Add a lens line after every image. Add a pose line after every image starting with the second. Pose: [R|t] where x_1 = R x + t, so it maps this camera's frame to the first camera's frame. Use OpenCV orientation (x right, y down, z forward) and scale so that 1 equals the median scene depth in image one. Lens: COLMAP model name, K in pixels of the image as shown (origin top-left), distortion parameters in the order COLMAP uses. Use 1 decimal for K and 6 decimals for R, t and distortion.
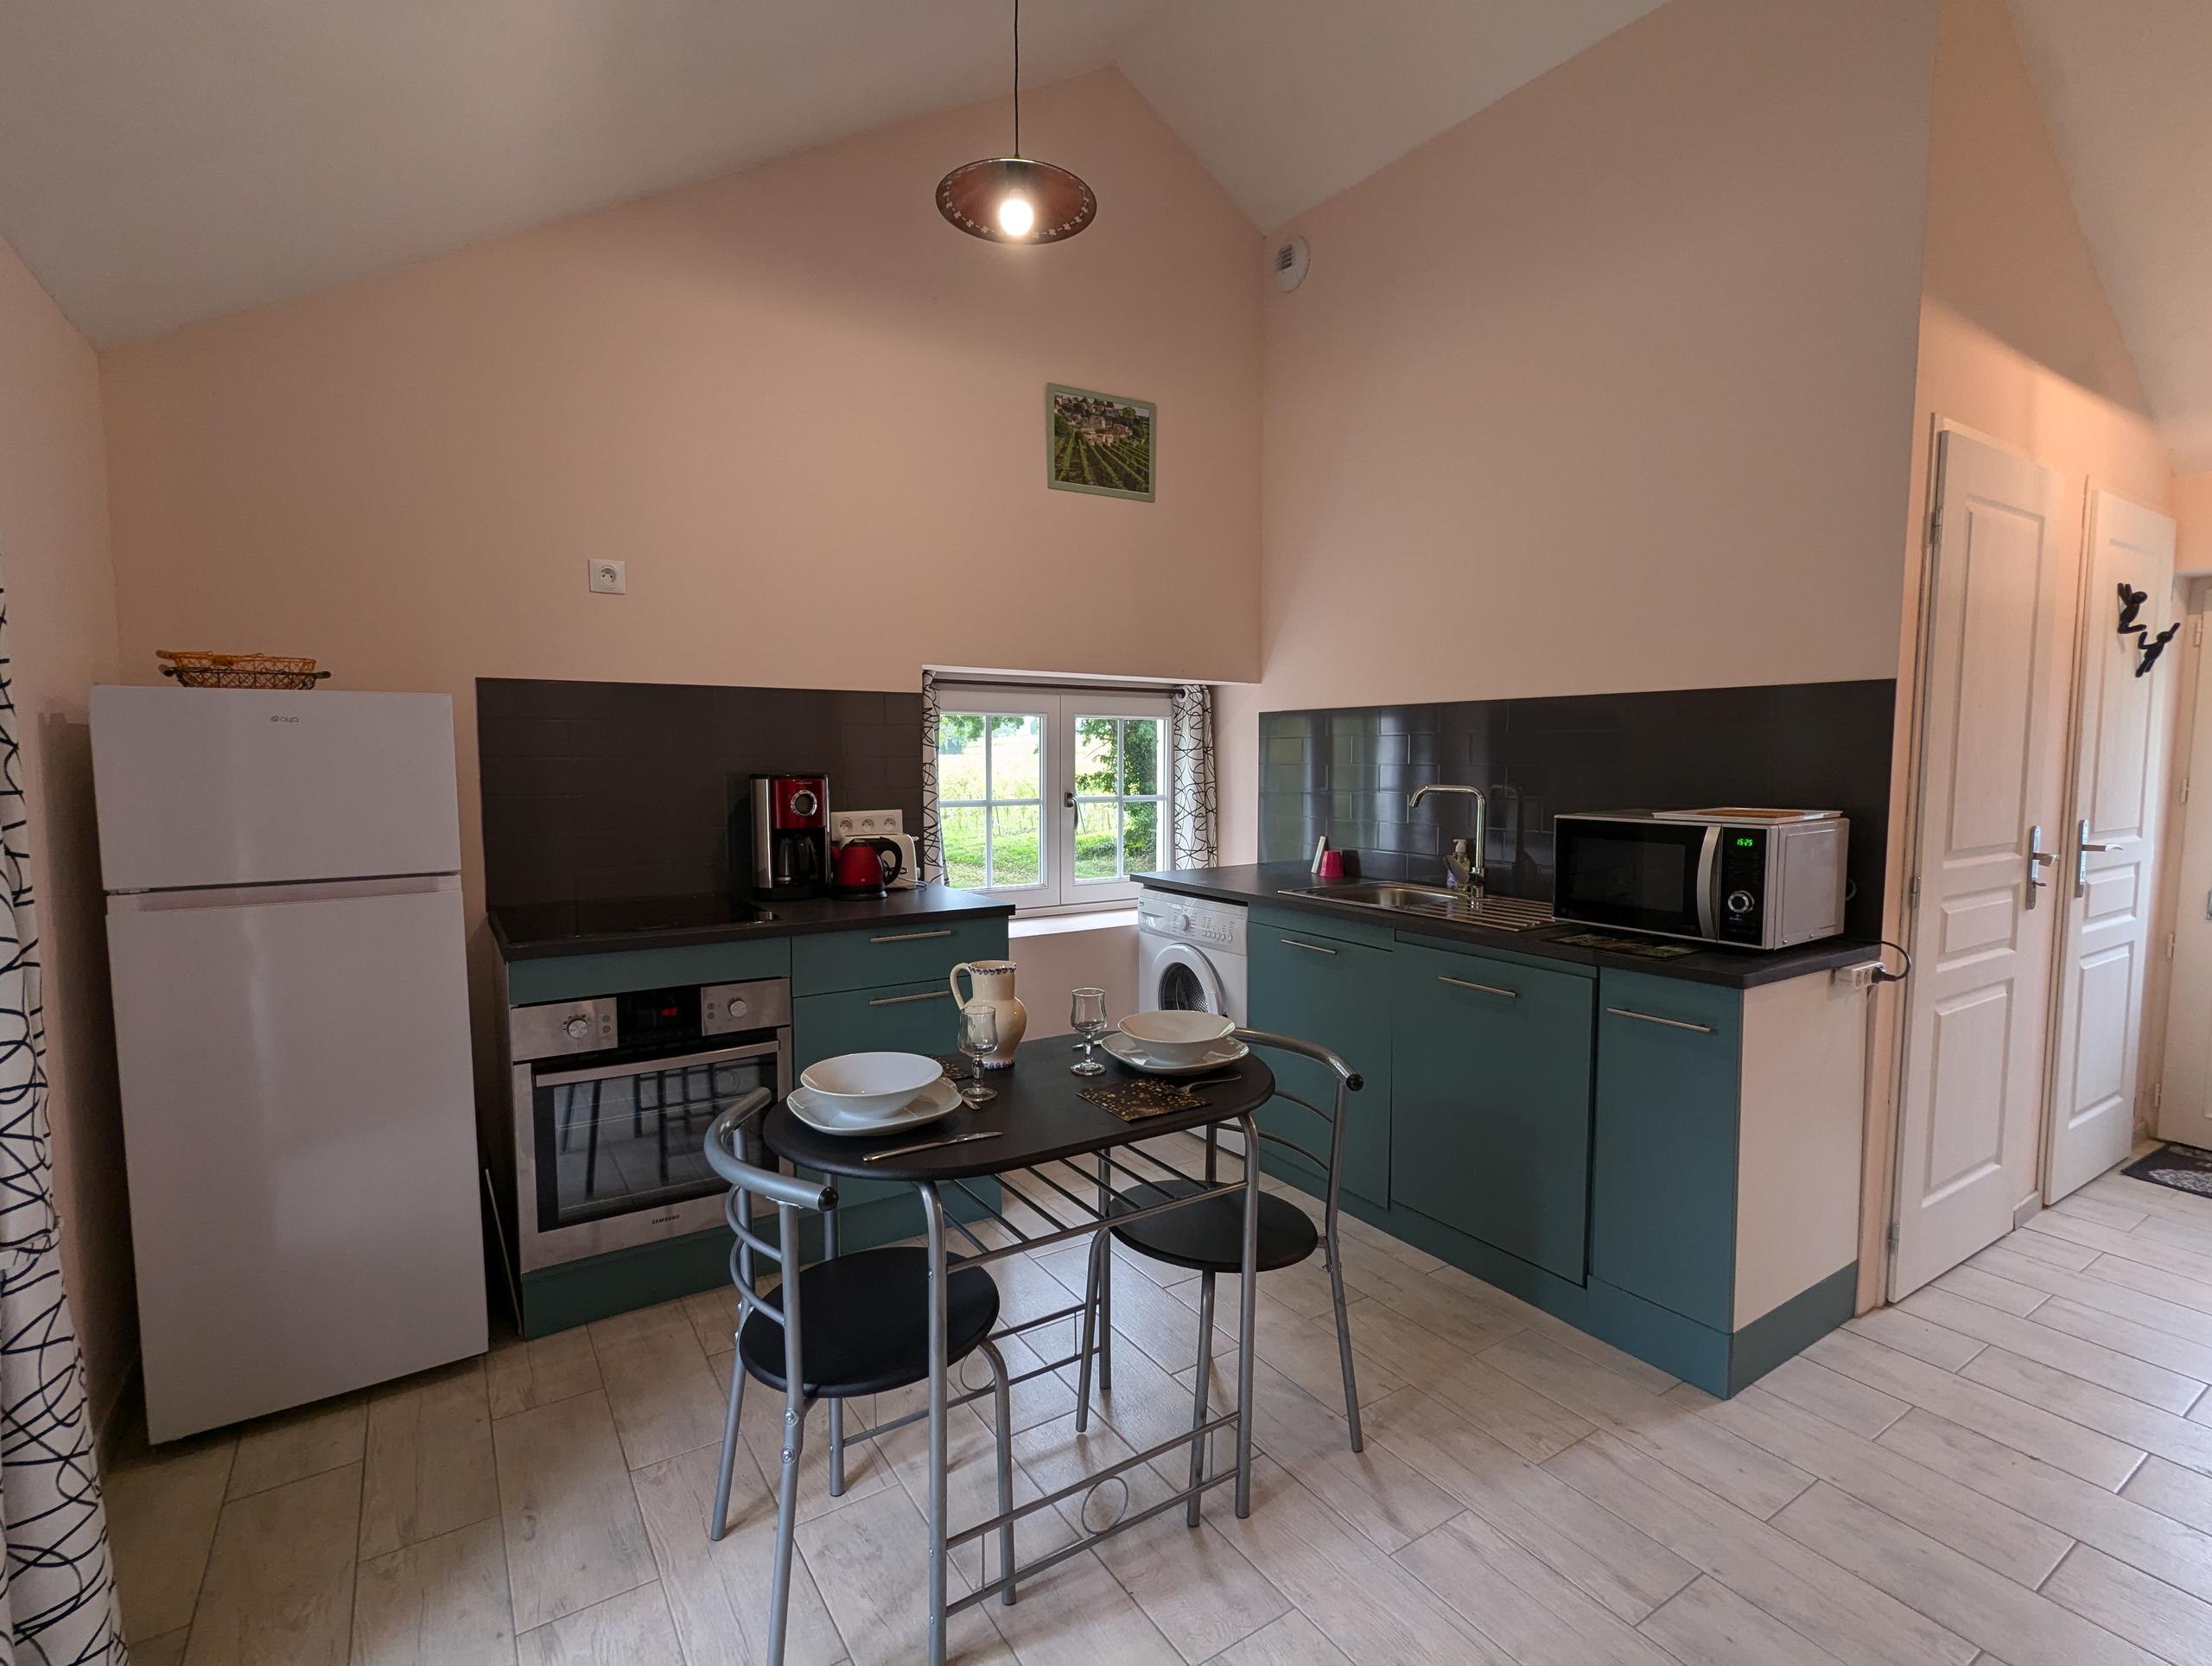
lens RADIAL K [[1042.4, 0, 1110.1], [0, 1042.4, 834.2], [0, 0, 1]] dist [-0.003391, 0.002104]
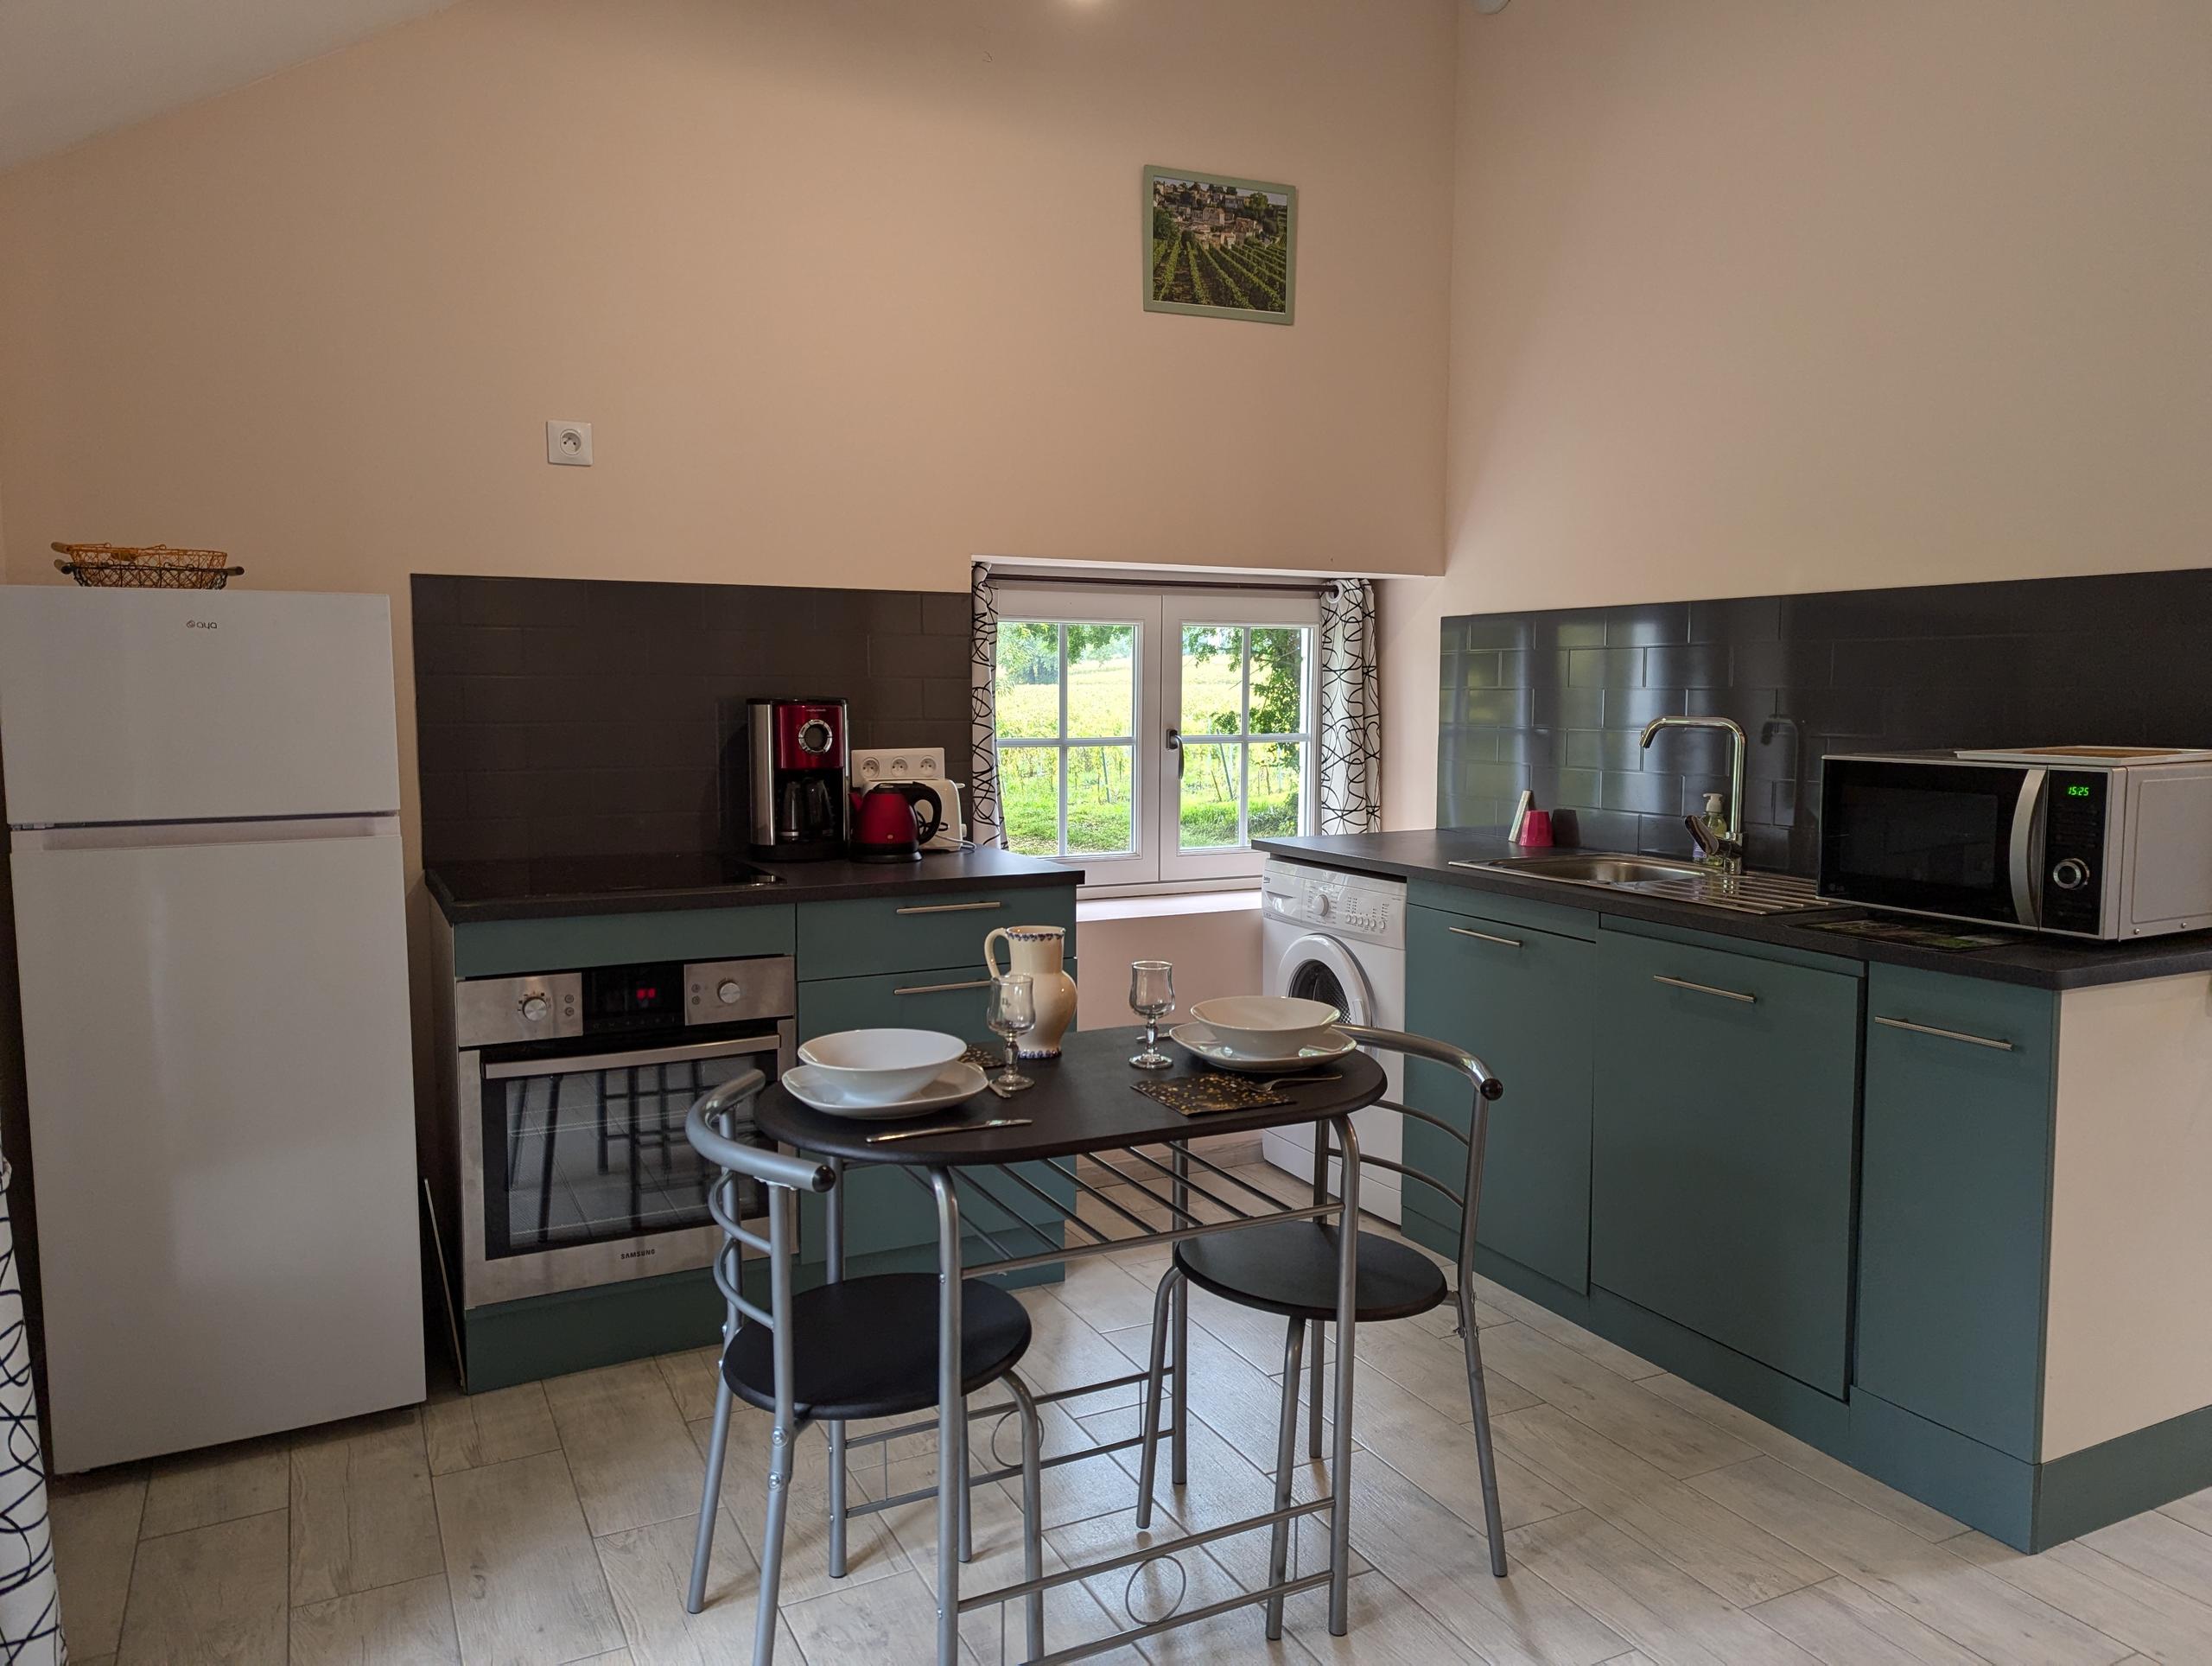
lens RADIAL K [[1552.9, 0, 1101.5], [0, 1552.9, 825.4], [0, 0, 1]] dist [0.058288, -0.049155]
pose [[0.993465, 0.011728, -0.113534, 0.062988], [-0.010139, 0.999842, 0.014568, 0.022471], [0.113687, -0.013321, 0.993427, -0.158729]]
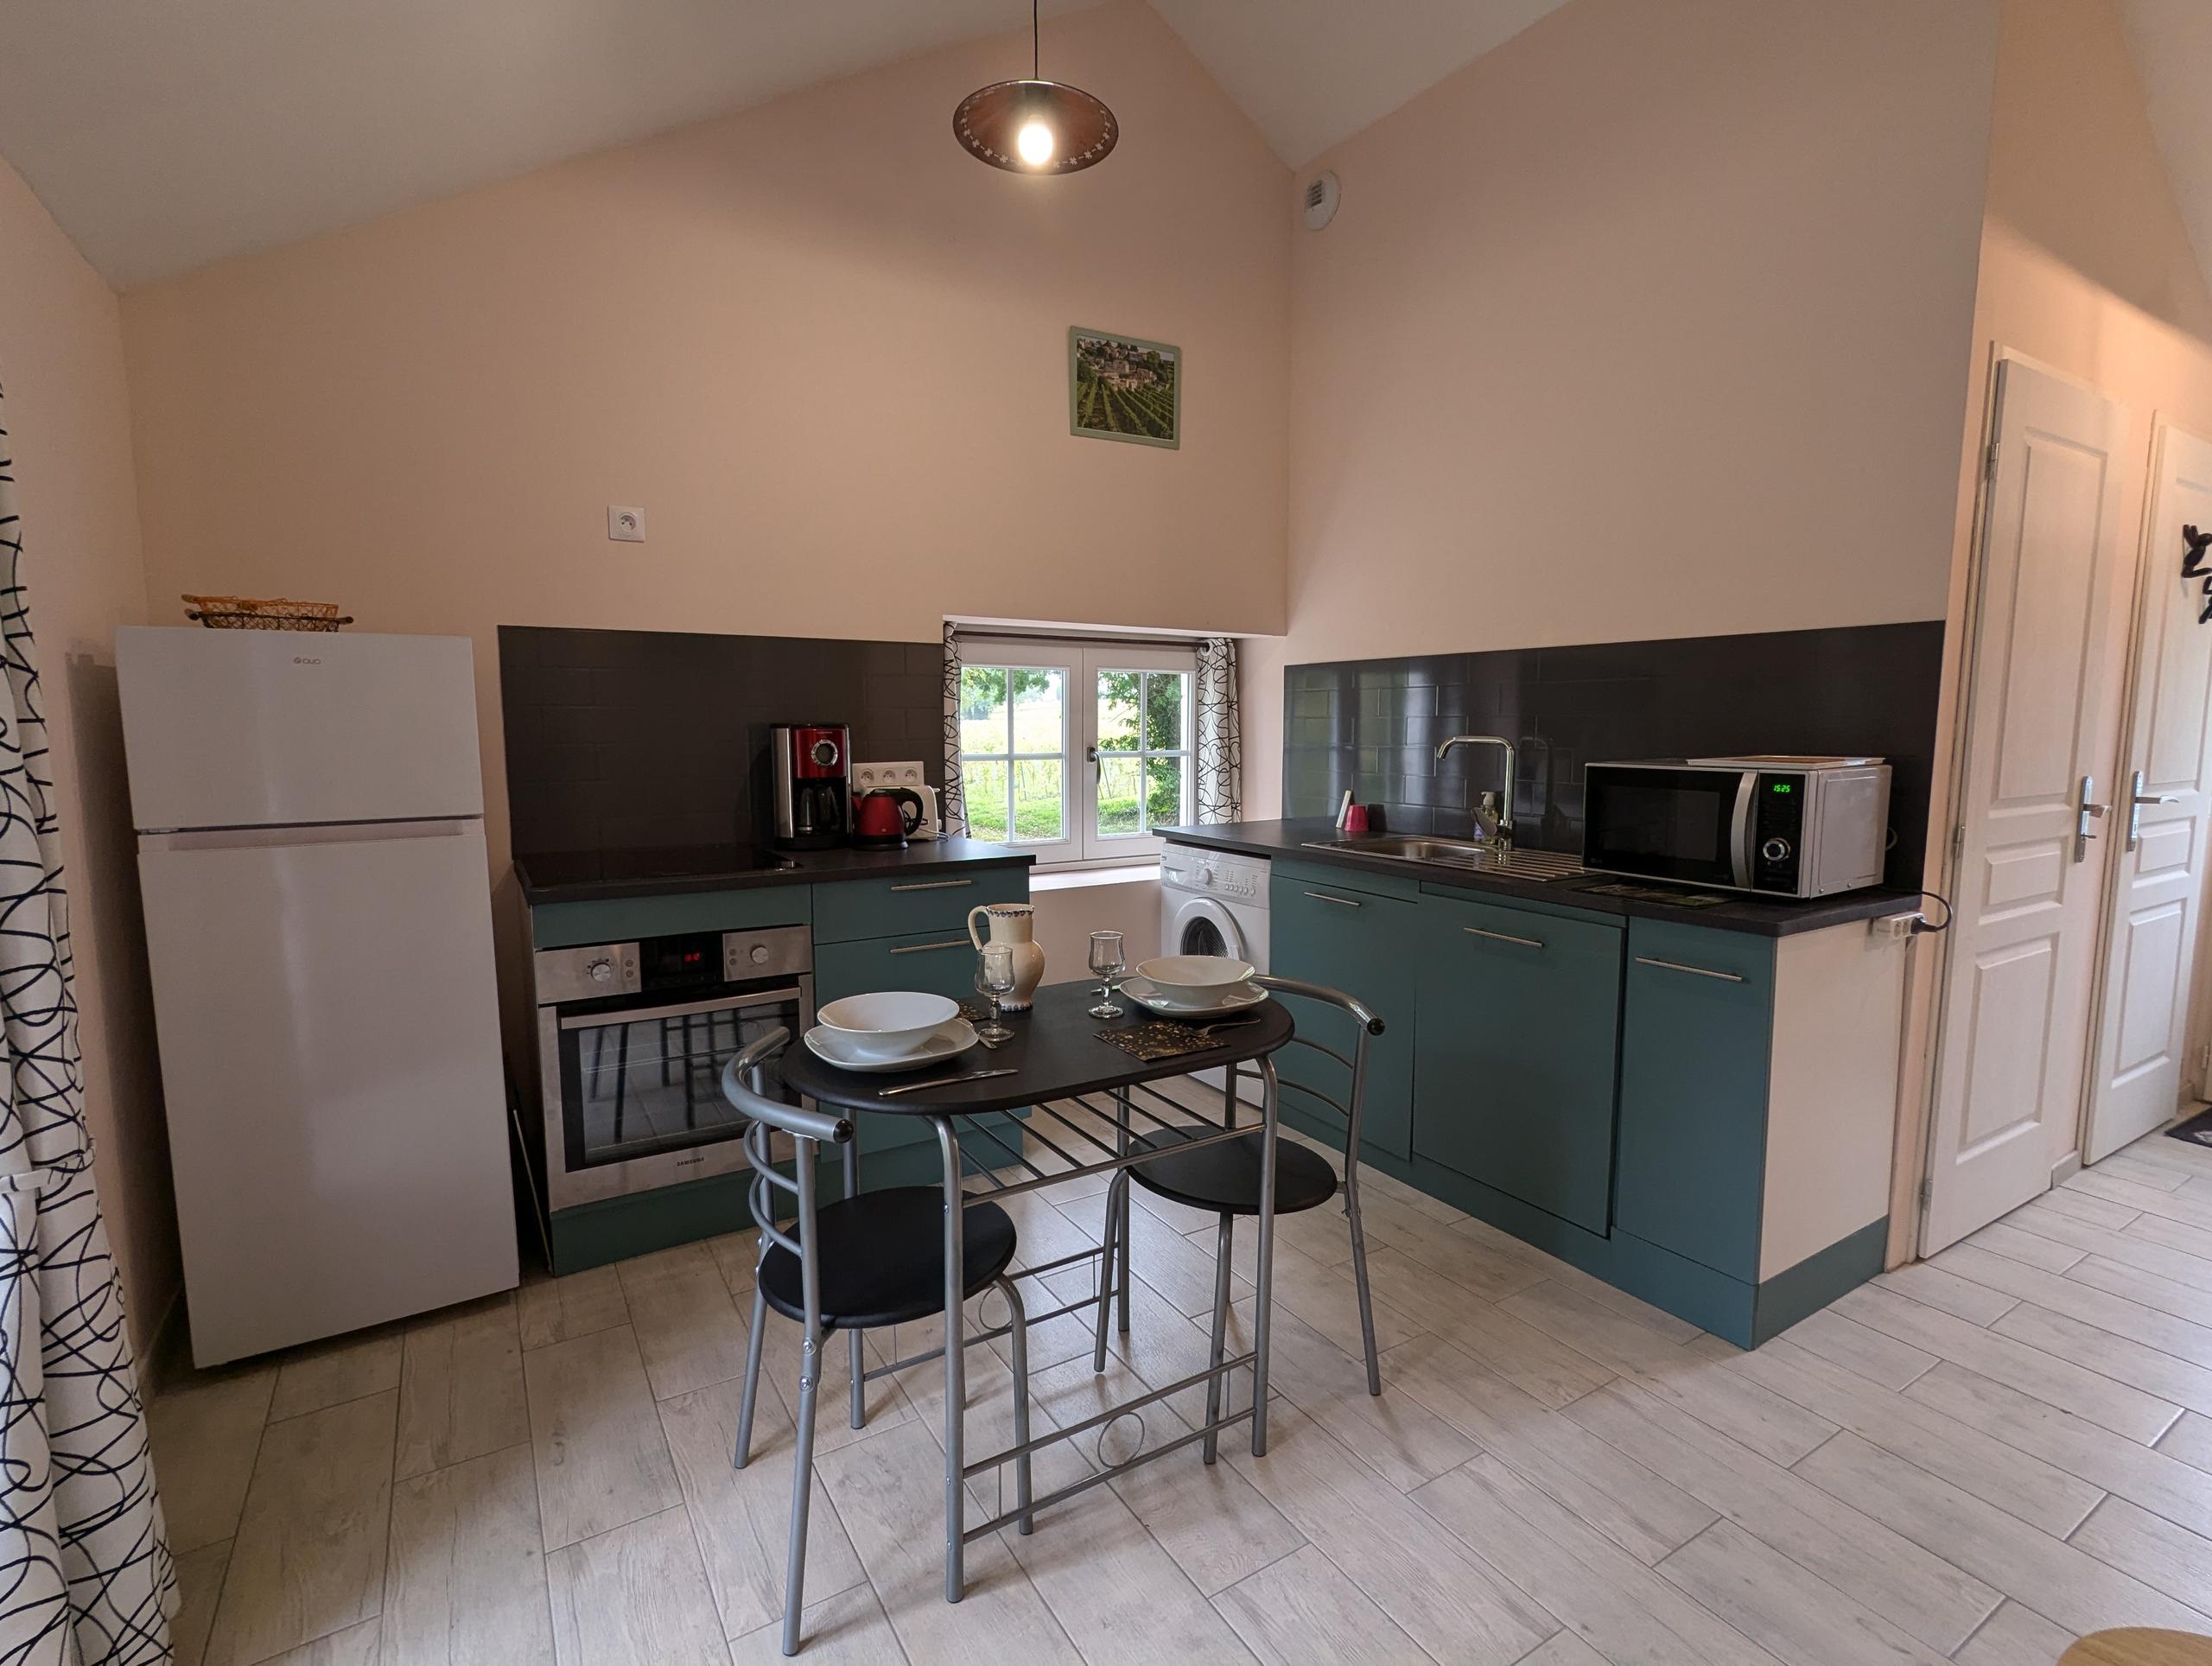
lens RADIAL K [[1042.4, 0, 1110.6], [0, 1042.4, 834.7], [0, 0, 1]] dist [-0.003391, 0.002104]
pose [[0.999689, 0.002771, -0.024764, 0.006046], [-0.001955, 0.999457, 0.032907, 0.019885], [0.024842, -0.032848, 0.999152, 0.010016]]
